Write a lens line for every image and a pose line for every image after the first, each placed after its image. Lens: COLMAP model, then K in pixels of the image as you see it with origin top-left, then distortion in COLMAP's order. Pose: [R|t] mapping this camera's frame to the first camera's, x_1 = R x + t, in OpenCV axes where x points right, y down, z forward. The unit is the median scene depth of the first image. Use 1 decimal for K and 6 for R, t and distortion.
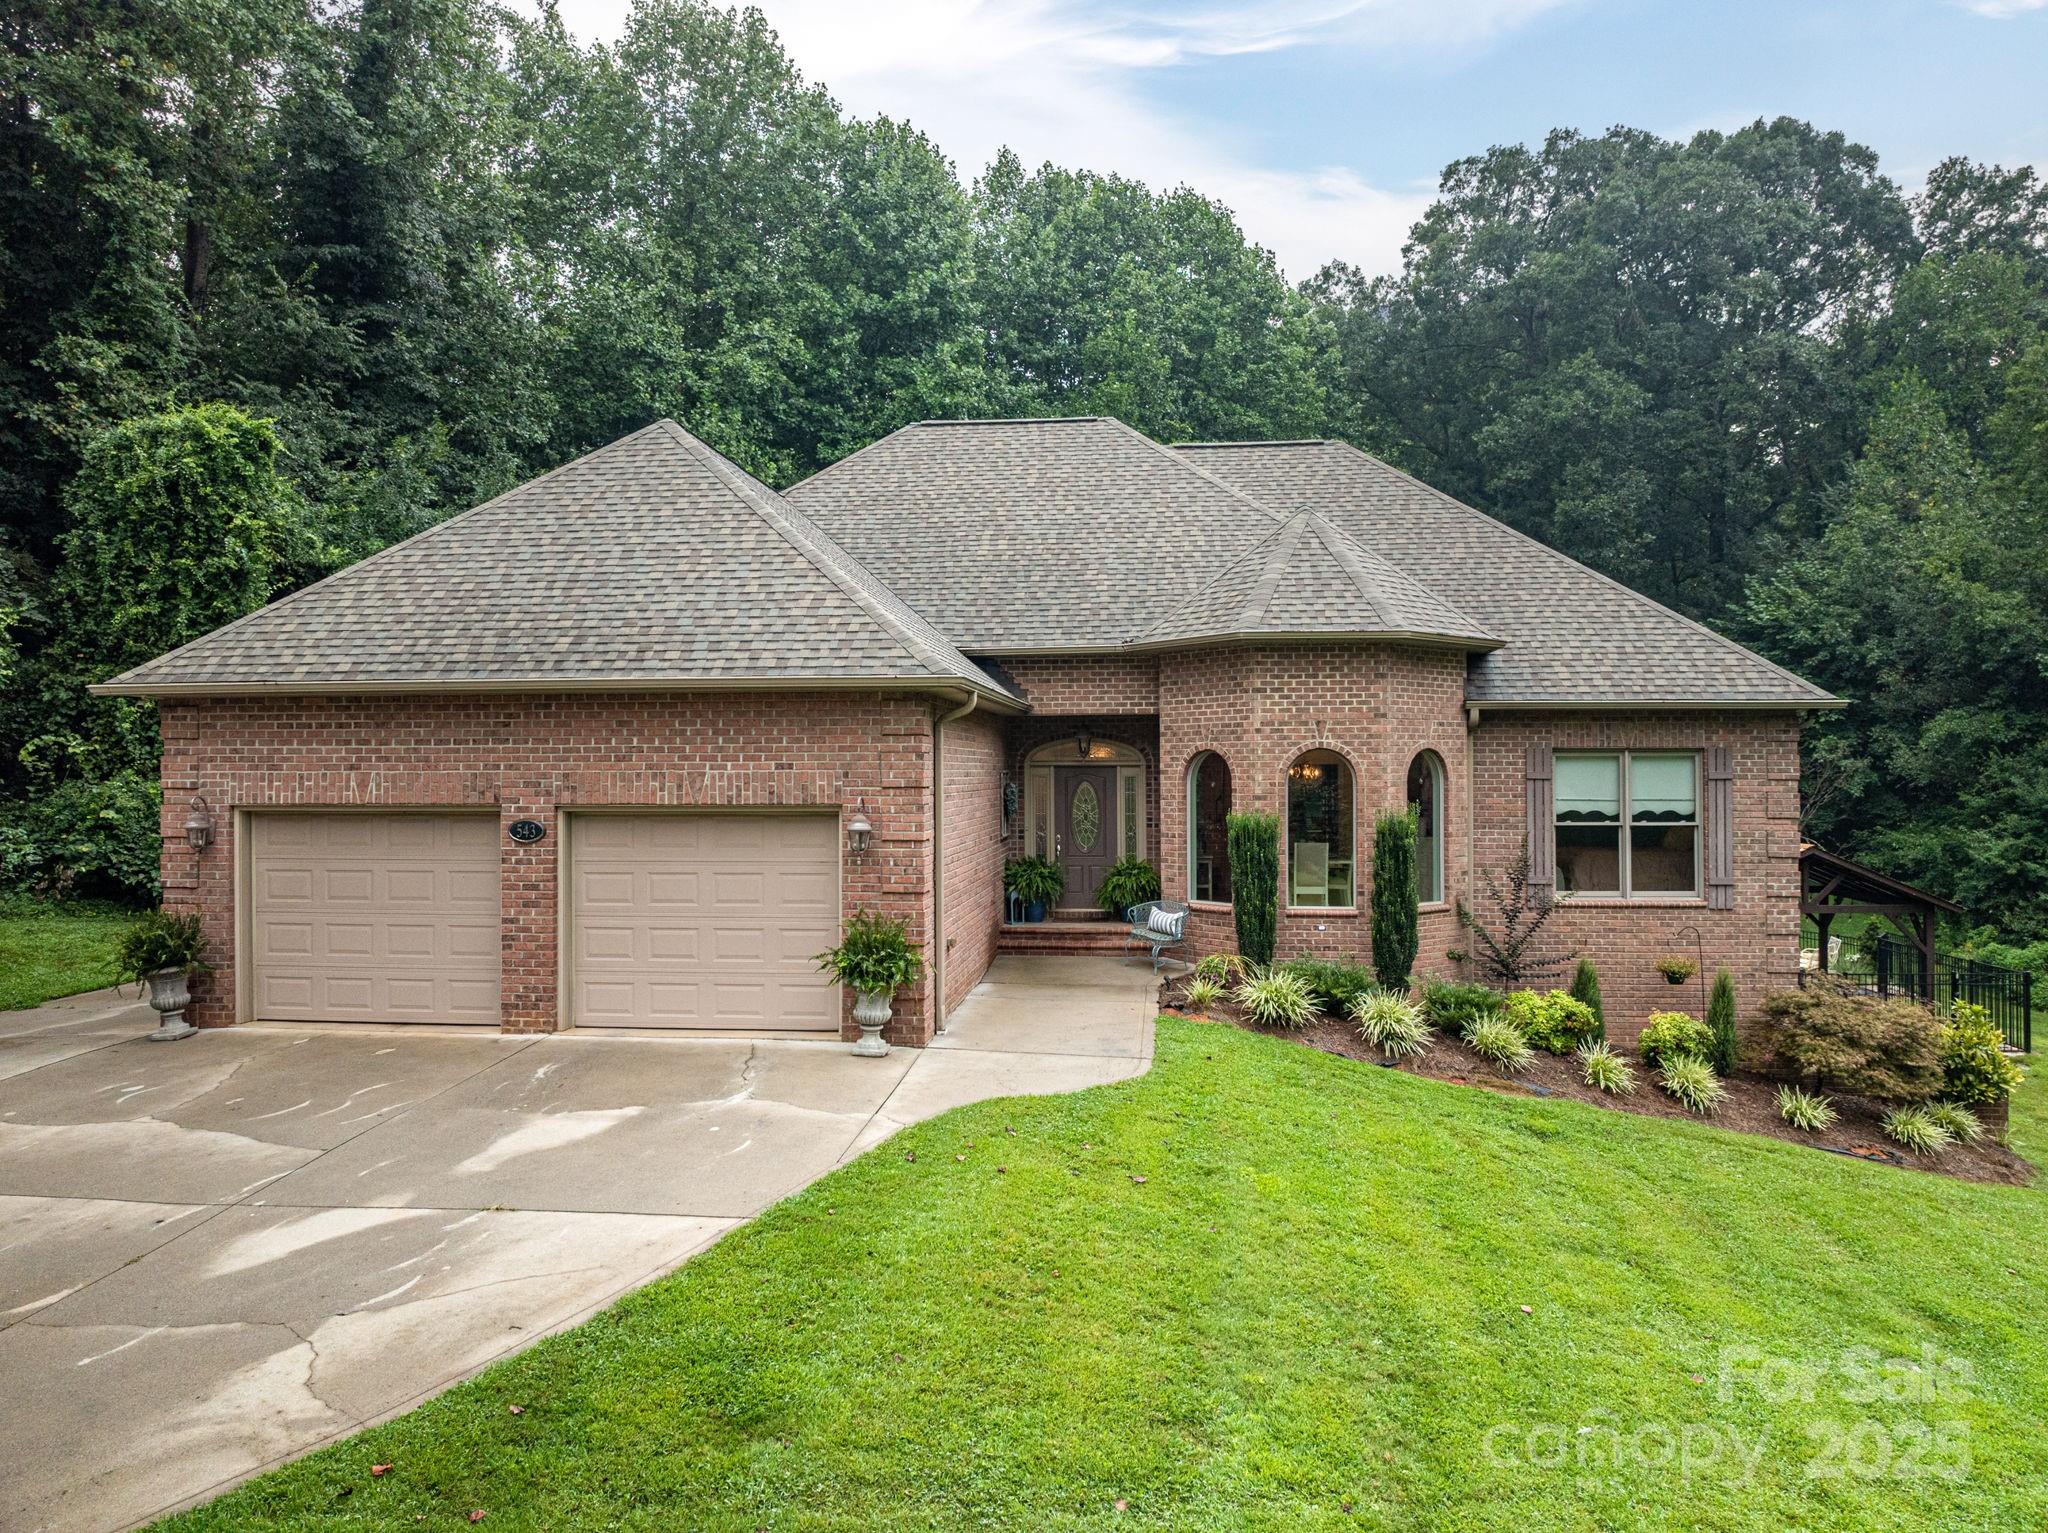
lens RADIAL K [[1514.5, 0, 1024.0], [0, 1514.5, 766.5], [0, 0, 1]] dist [-0.027120, -0.001542]
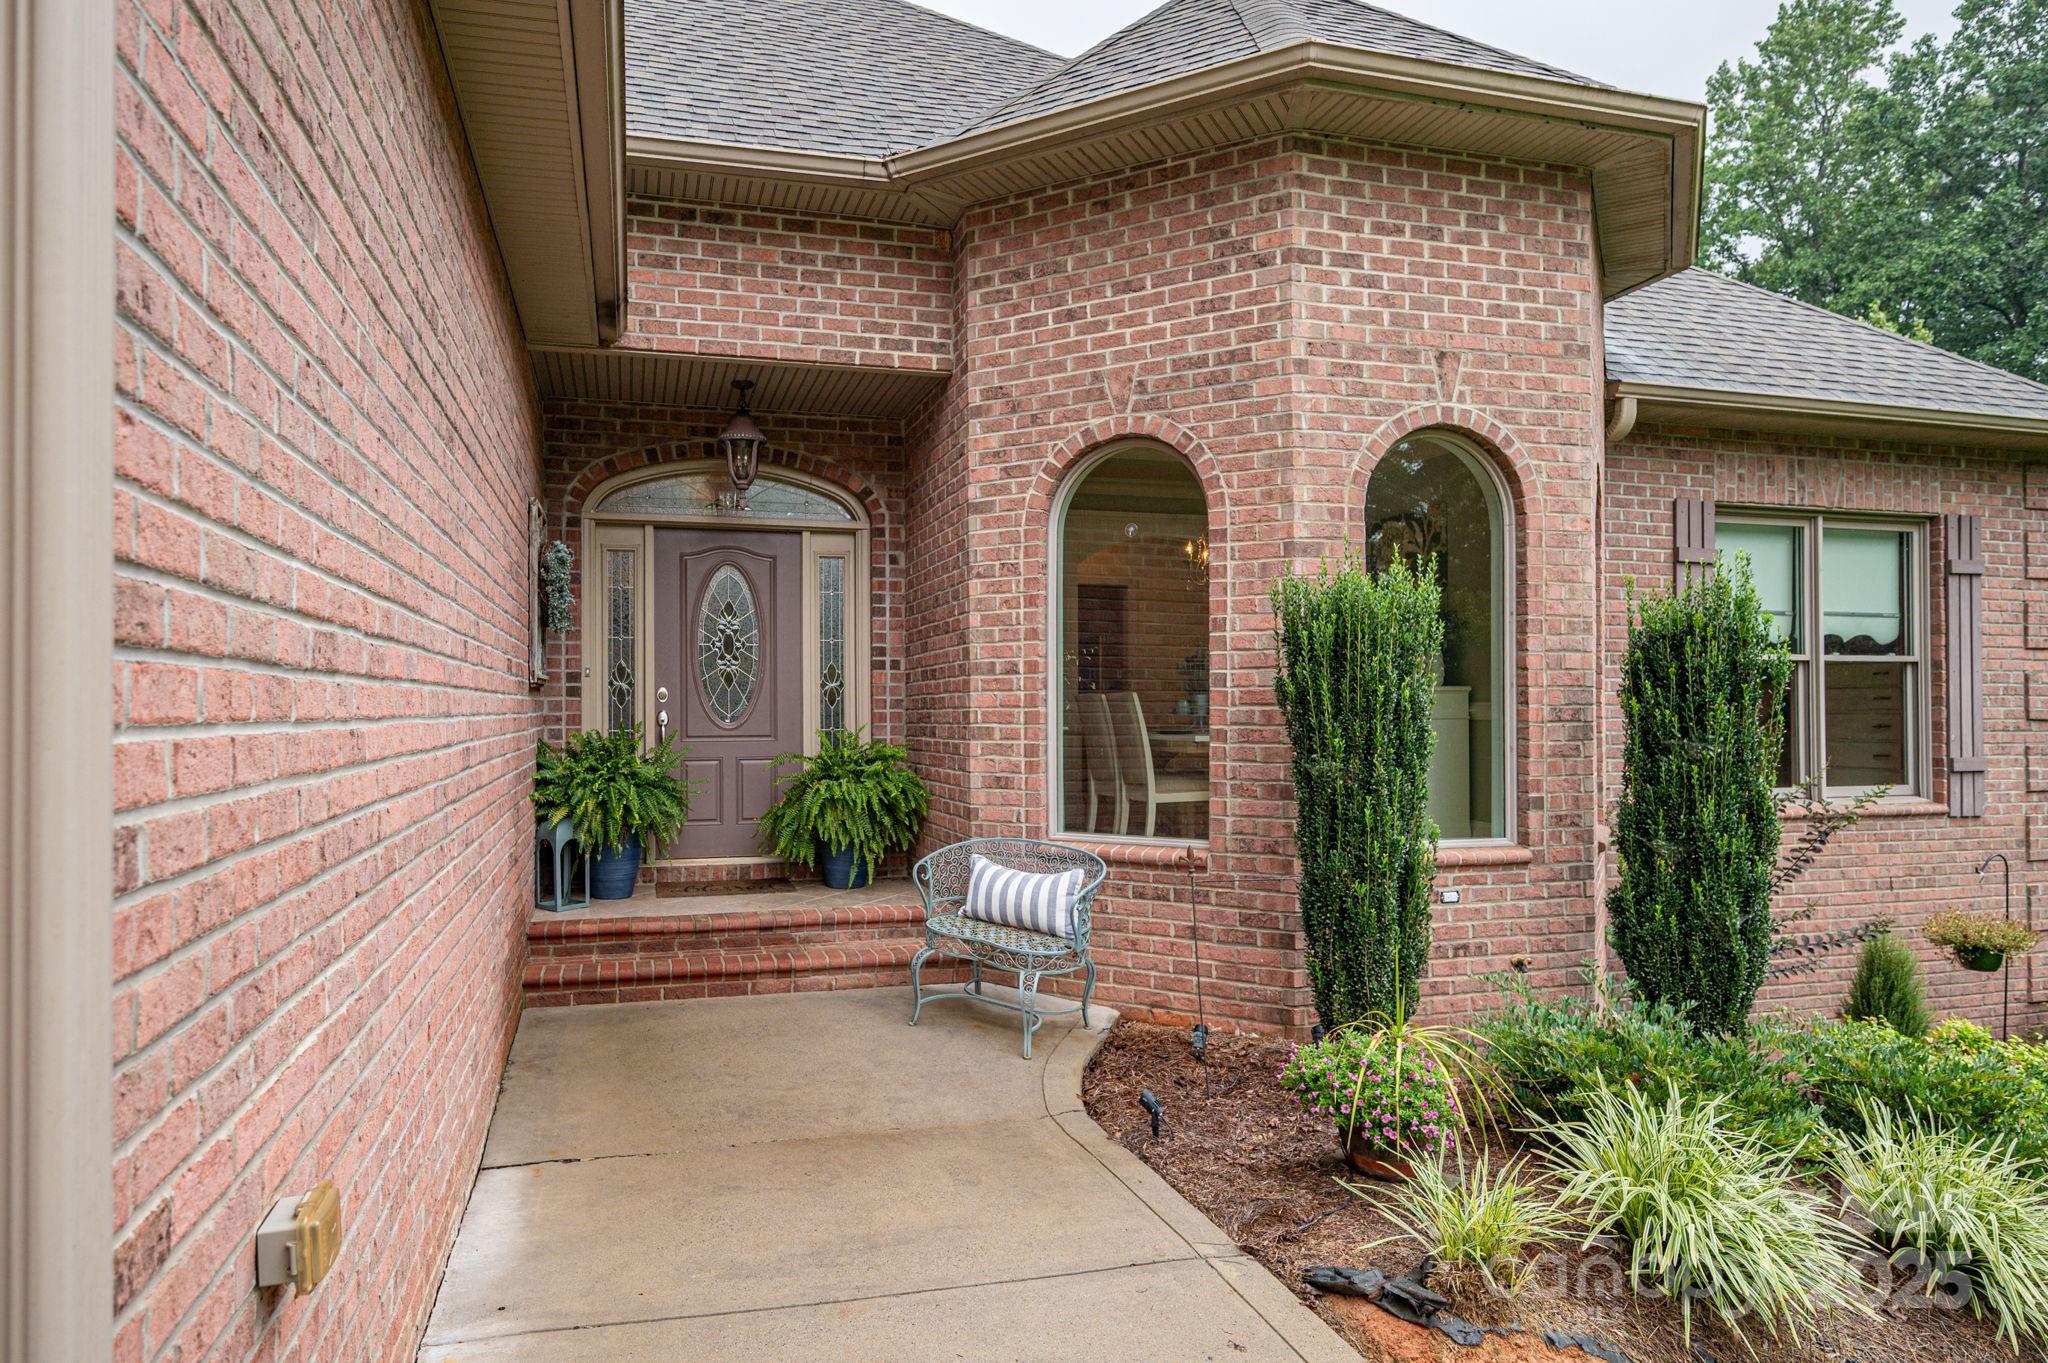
lens RADIAL K [[1204.4, 0, 949.8], [0, 1204.4, 695.3], [0, 0, 1]] dist [-0.022418, 0.014493]
pose [[0.931166, 0.006985, 0.364529, -0.029889], [-0.002499, 0.999915, -0.012775, 0.060341], [-0.364588, 0.010985, 0.931104, 0.767254]]
